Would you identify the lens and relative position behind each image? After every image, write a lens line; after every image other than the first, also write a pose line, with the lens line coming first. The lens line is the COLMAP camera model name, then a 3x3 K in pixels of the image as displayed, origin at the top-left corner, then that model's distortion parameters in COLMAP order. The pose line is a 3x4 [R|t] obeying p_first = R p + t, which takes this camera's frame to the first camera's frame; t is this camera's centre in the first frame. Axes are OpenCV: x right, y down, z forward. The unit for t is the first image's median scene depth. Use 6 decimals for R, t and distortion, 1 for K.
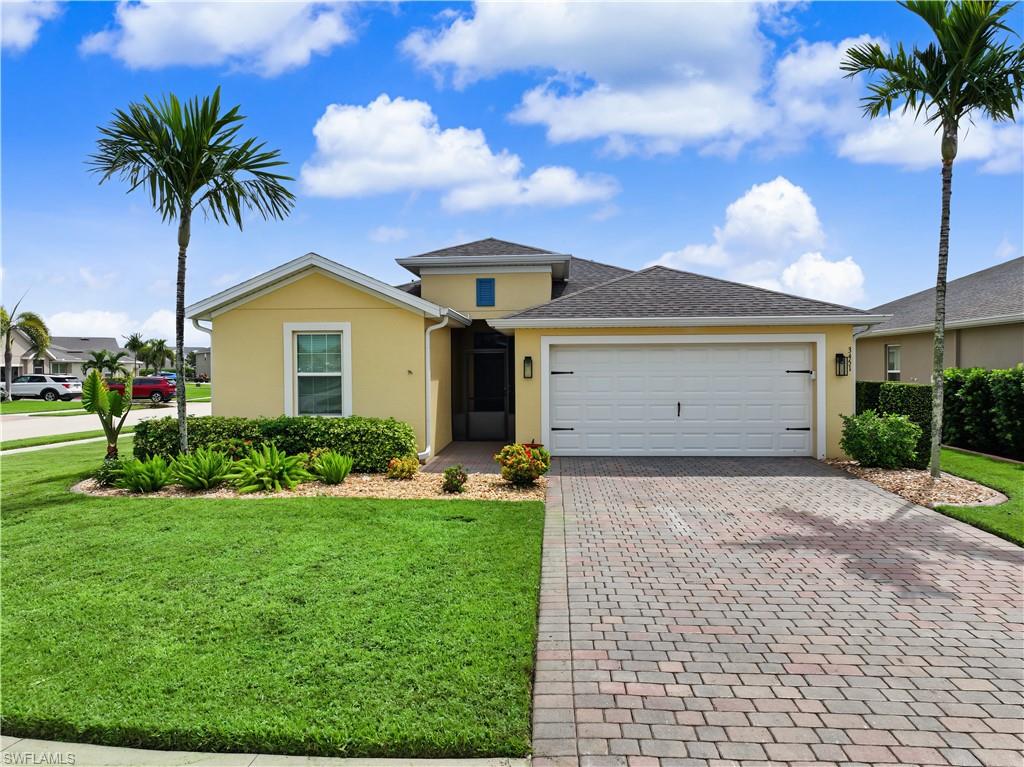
lens RADIAL K [[719.0, 0, 512.0], [0, 719.0, 383.5], [0, 0, 1]] dist [0.009948, 0.006720]
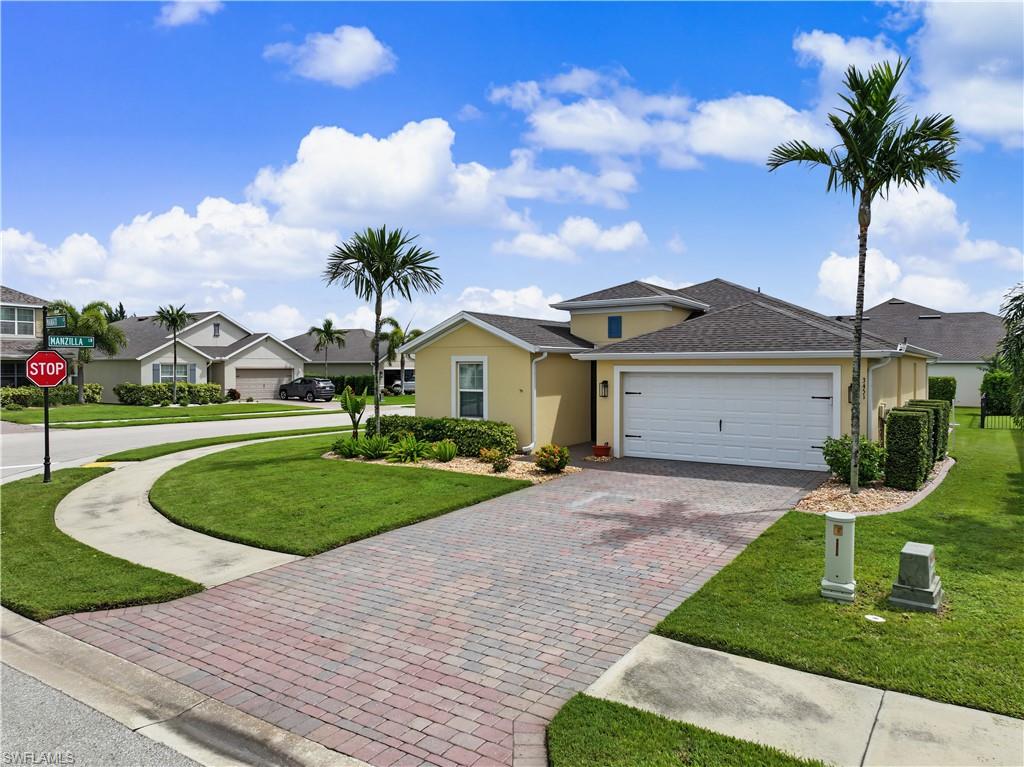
lens RADIAL K [[719.0, 0, 512.0], [0, 719.0, 383.5], [0, 0, 1]] dist [0.009948, 0.006720]
pose [[0.864060, 0.019476, -0.503012, 0.566350], [-0.017451, 0.999810, 0.008734, -0.042358], [0.503087, 0.001232, 0.864235, -0.254986]]
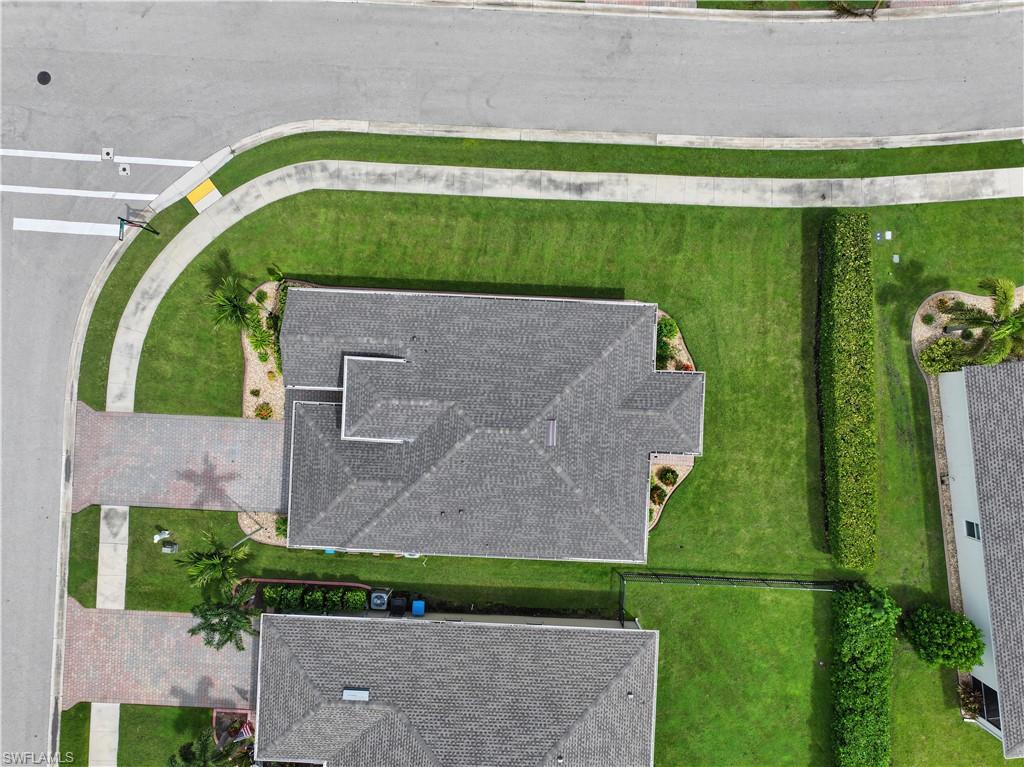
lens RADIAL K [[719.0, 0, 512.0], [0, 719.0, 383.5], [0, 0, 1]] dist [0.009948, 0.006720]
pose [[0.014351, 0.999868, 0.007576, -0.111336], [-0.023315, -0.007240, 0.999702, -2.820634], [0.999625, -0.014523, 0.023208, 1.759486]]
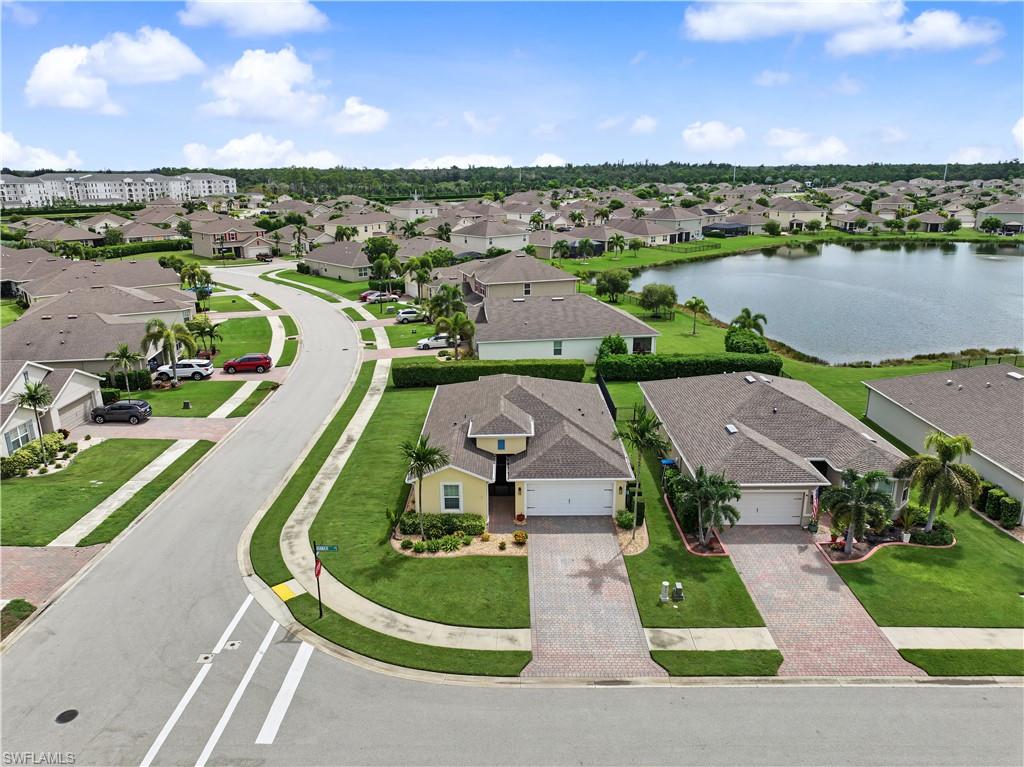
lens RADIAL K [[719.0, 0, 512.0], [0, 719.0, 383.5], [0, 0, 1]] dist [0.009948, 0.006720]
pose [[0.998084, -0.016966, 0.059506, -0.188739], [0.000413, 0.963480, 0.267780, -1.311554], [-0.061876, -0.267242, 0.961641, -1.845075]]
